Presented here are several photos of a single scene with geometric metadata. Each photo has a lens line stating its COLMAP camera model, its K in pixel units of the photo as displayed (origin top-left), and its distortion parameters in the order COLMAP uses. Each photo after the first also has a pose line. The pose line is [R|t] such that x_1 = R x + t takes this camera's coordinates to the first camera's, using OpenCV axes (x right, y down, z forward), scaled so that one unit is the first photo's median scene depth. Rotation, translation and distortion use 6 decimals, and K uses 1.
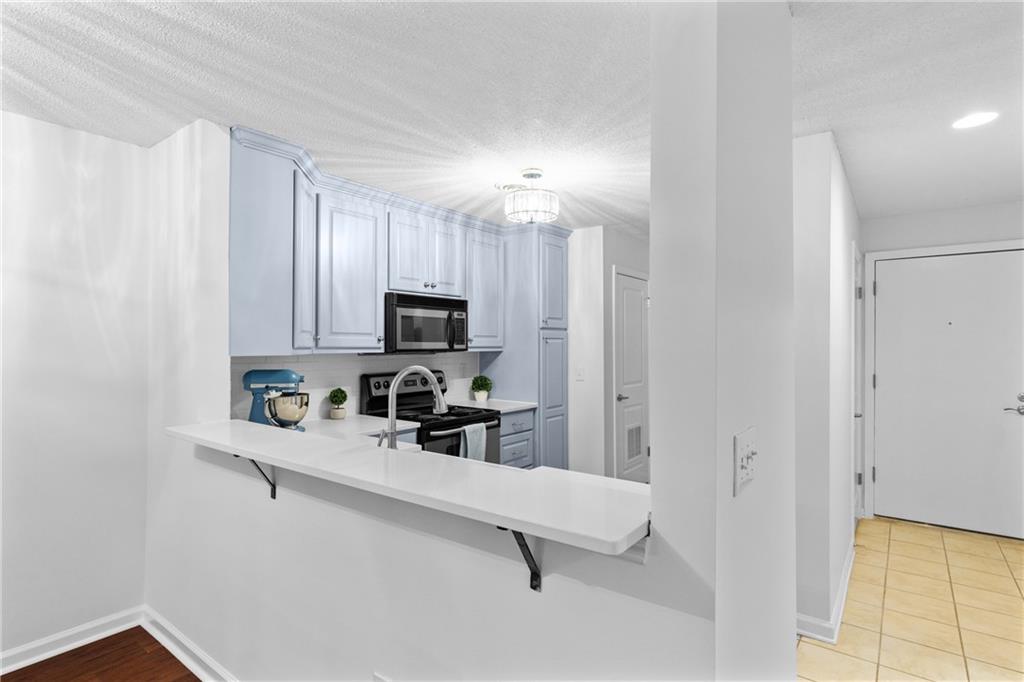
lens RADIAL K [[516.0, 0, 512.0], [0, 516.0, 341.0], [0, 0, 1]] dist [-0.001142, 0.000176]
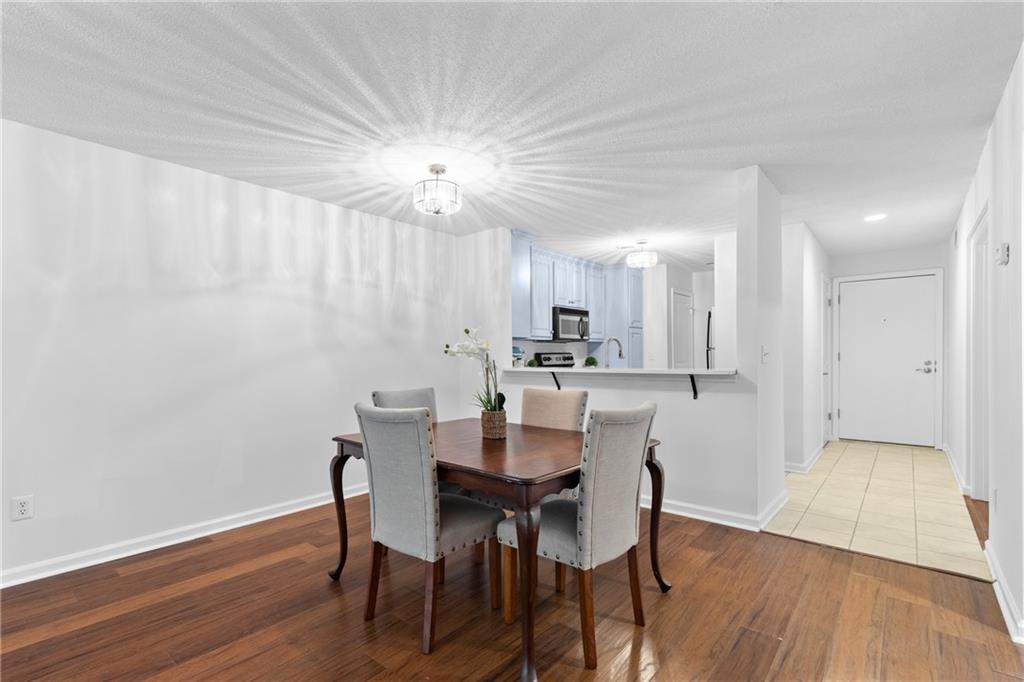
lens RADIAL K [[476.0, 0, 500.6], [0, 476.0, 356.9], [0, 0, 1]] dist [0.004253, -0.000041]
pose [[0.998470, -0.009051, -0.054554, -0.303940], [0.009530, 0.999918, 0.008511, 0.059593], [0.054473, -0.009018, 0.998475, -0.606131]]
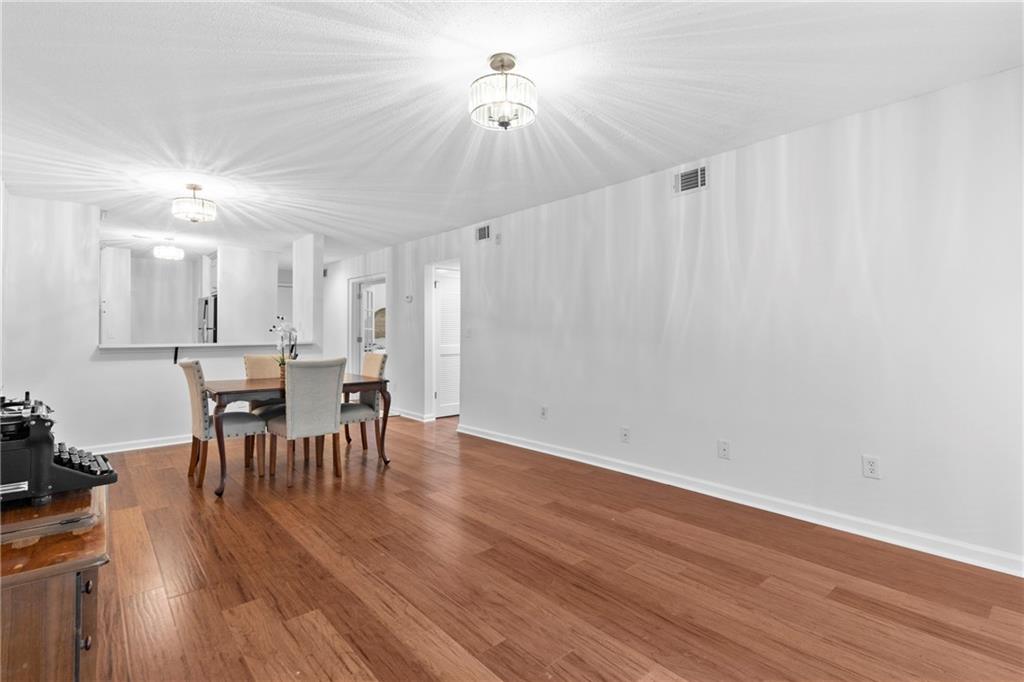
lens RADIAL K [[496.0, 0, 507.0], [0, 496.0, 318.2], [0, 0, 1]] dist [0.001588, -0.000329]
pose [[0.194754, 0.023255, 0.980576, -1.445573], [-0.002261, 0.999727, -0.023260, 0.055421], [-0.980850, 0.002313, 0.194753, -0.683120]]
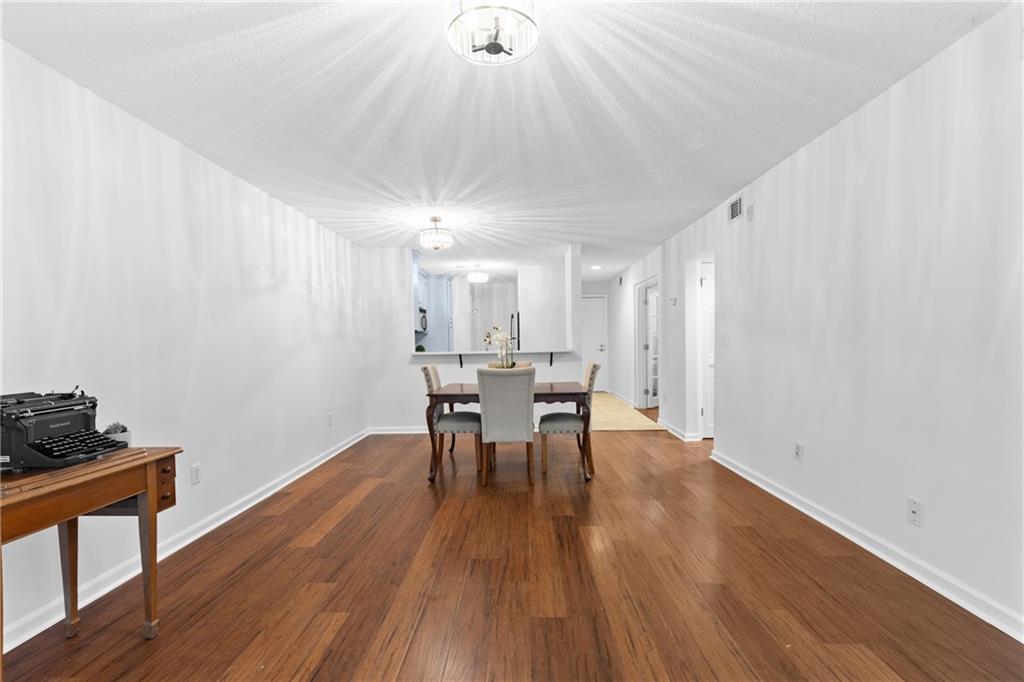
lens RADIAL K [[476.0, 0, 500.6], [0, 476.0, 356.9], [0, 0, 1]] dist [0.004253, -0.000041]
pose [[0.813347, -0.035137, 0.580717, -1.087445], [0.016630, 0.999171, 0.037164, 0.056319], [-0.581542, -0.020570, 0.813257, -0.918807]]
